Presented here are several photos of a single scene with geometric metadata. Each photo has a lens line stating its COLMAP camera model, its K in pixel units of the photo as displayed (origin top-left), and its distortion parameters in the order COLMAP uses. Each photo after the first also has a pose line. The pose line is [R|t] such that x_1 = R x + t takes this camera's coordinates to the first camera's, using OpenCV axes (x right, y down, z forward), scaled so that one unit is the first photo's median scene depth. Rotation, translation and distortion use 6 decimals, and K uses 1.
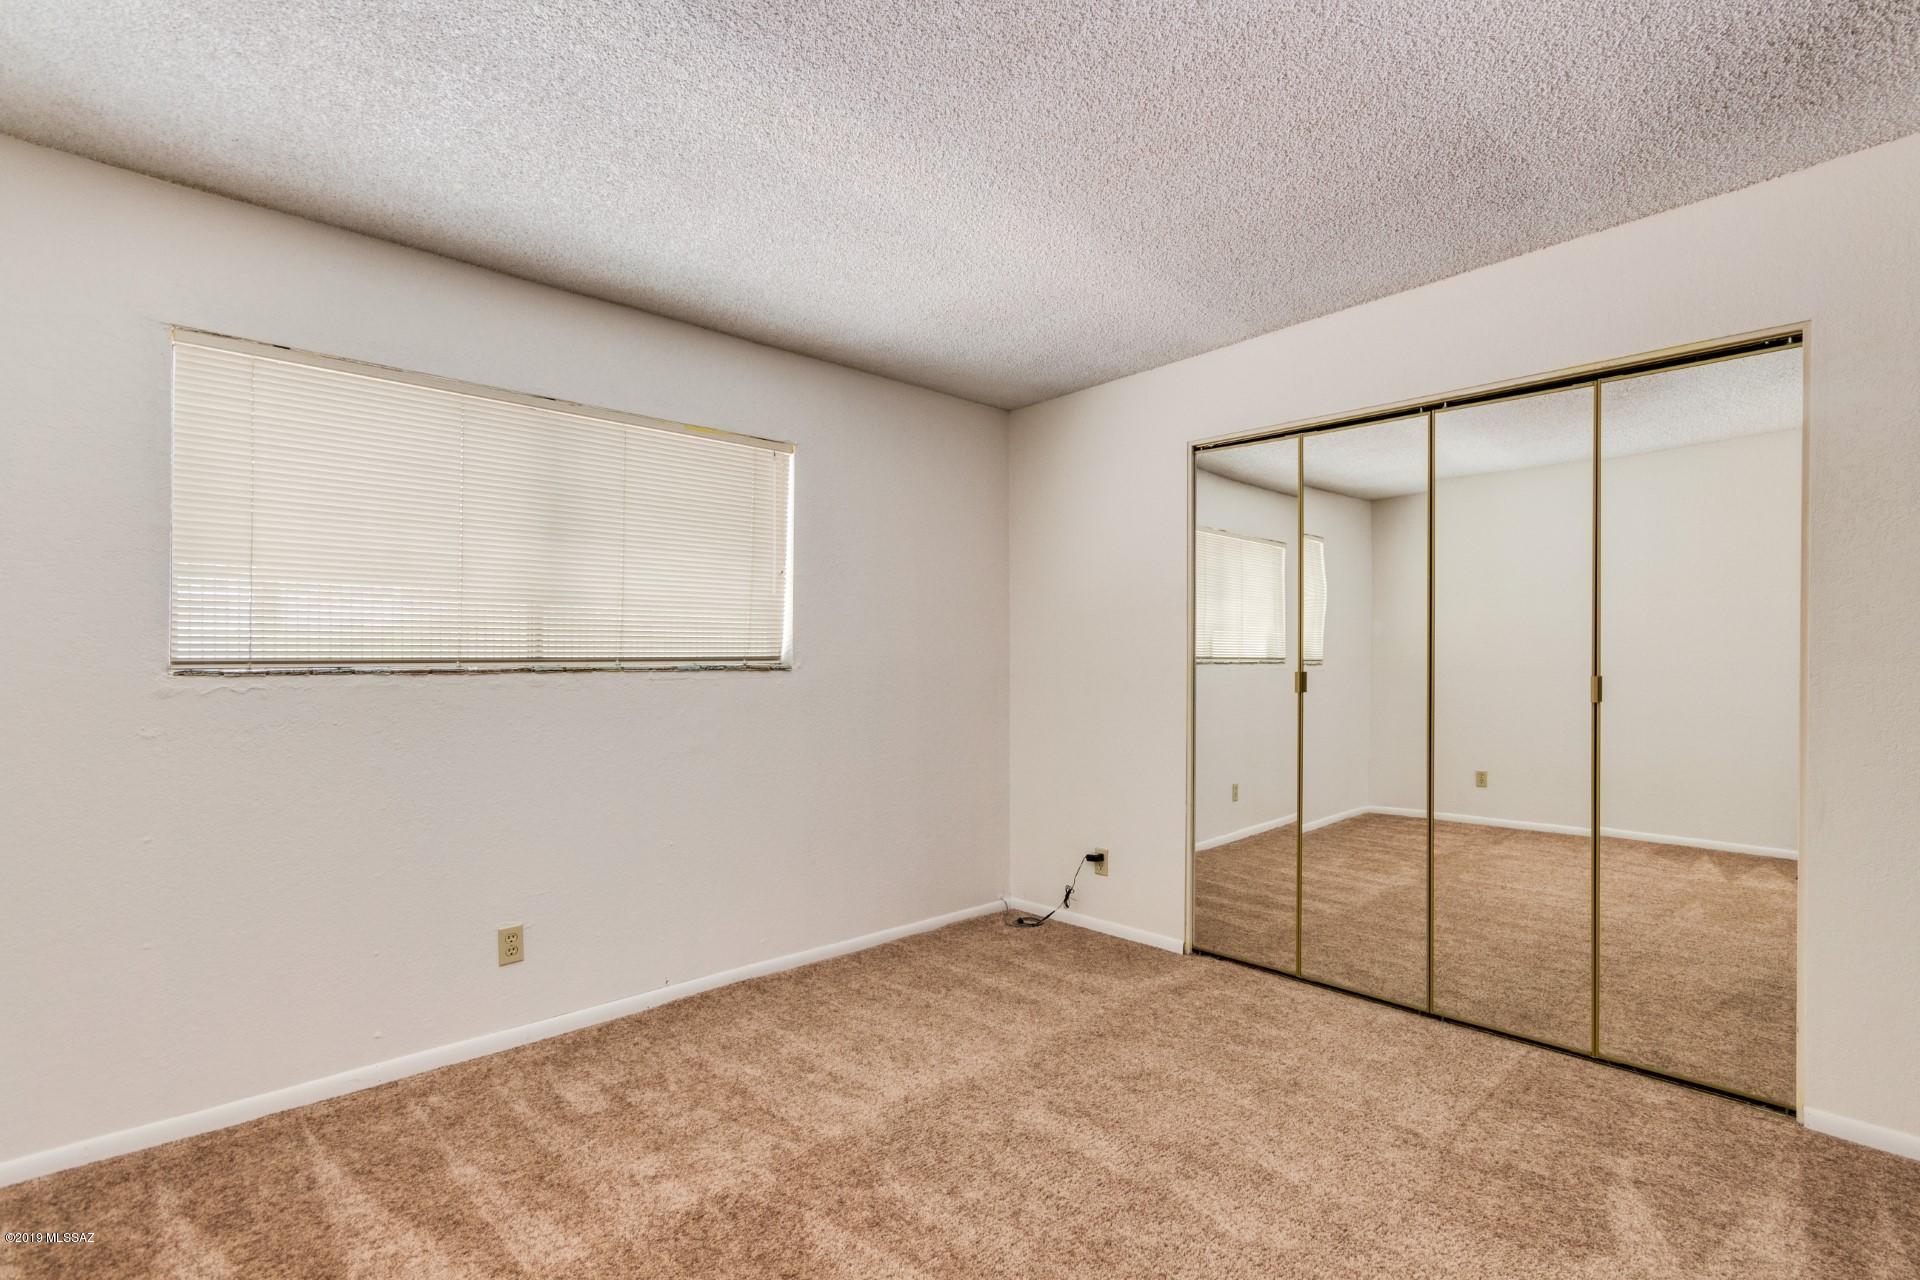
lens RADIAL K [[908.0, 0, 956.3], [0, 908.0, 650.8], [0, 0, 1]] dist [0.003473, 0.000017]
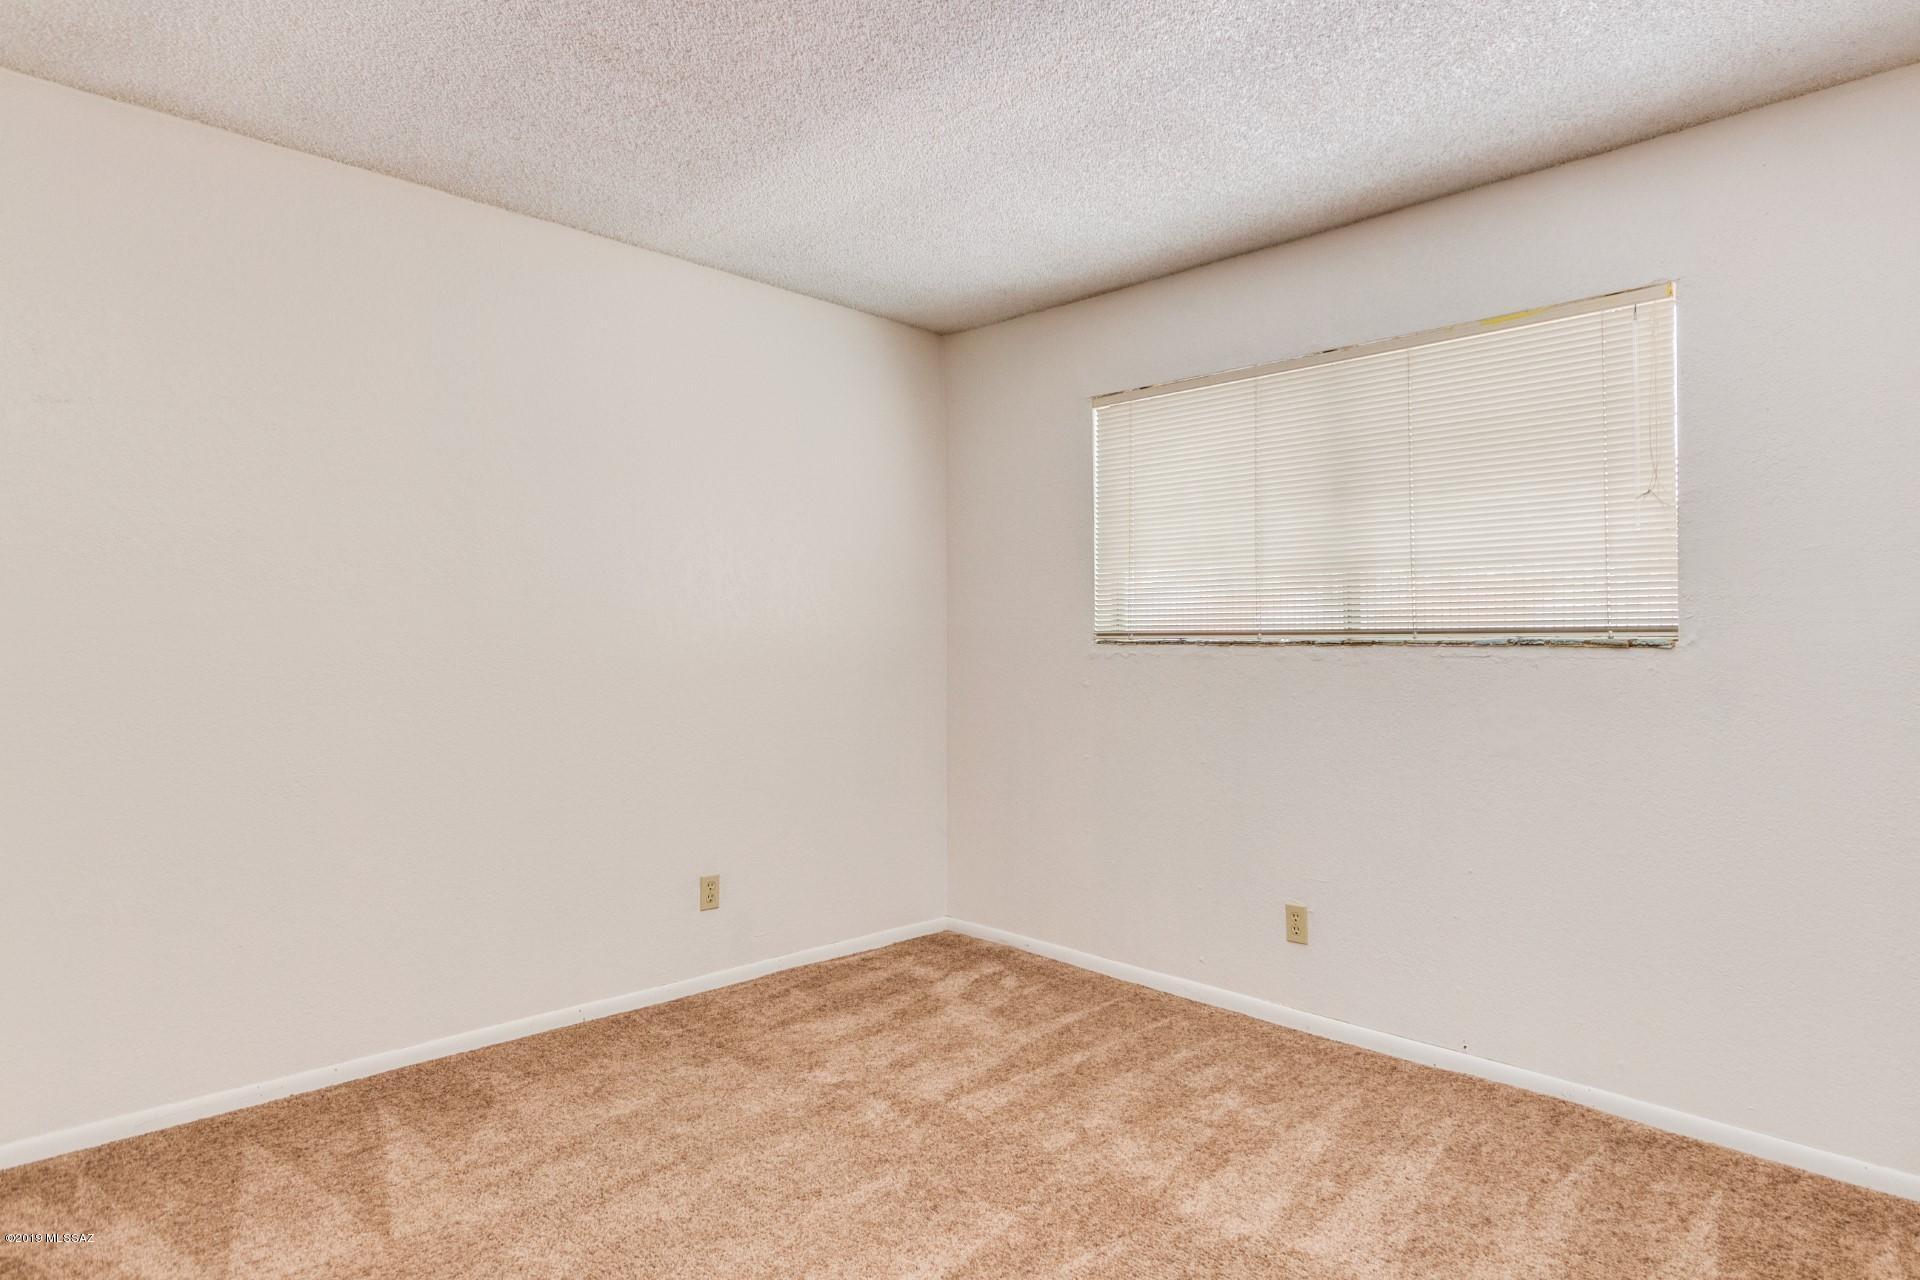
lens RADIAL K [[1070.2, 0, 954.1], [0, 1070.2, 621.1], [0, 0, 1]] dist [-0.001466, -0.000735]
pose [[0.014031, -0.013791, -0.999806, 0.640944], [0.009776, 0.999859, -0.013655, 0.010053], [0.999854, -0.009583, 0.014164, 0.601482]]
